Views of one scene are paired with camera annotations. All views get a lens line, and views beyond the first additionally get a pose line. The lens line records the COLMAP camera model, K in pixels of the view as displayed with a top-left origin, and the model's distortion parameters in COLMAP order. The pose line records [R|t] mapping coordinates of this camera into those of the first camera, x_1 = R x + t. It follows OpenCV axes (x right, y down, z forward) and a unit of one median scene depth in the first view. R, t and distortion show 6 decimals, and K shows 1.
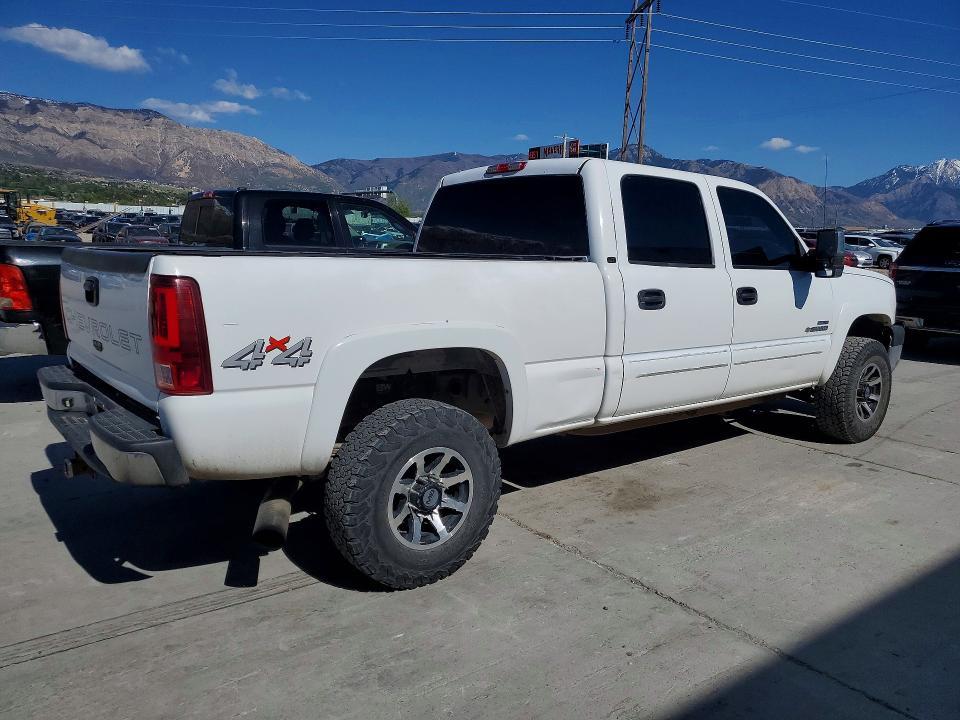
lens RADIAL K [[730.4, 0, 480.0], [0, 730.4, 360.0], [0, 0, 1]] dist [0.011517, -0.008180]
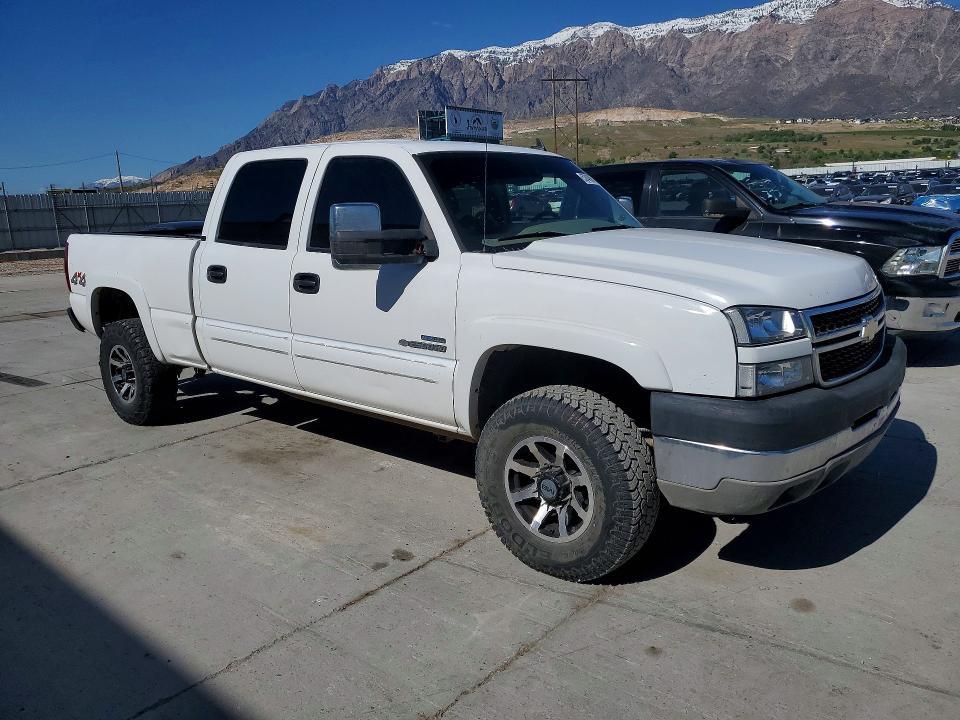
lens RADIAL K [[686.0, 0, 480.0], [0, 686.0, 360.0], [0, 0, 1]] dist [-0.007064, -0.007714]
pose [[0.244410, 0.181020, -0.952626, 1.225414], [-0.136548, 0.979056, 0.151009, -0.150431], [0.960010, 0.093171, 0.264009, 0.997205]]
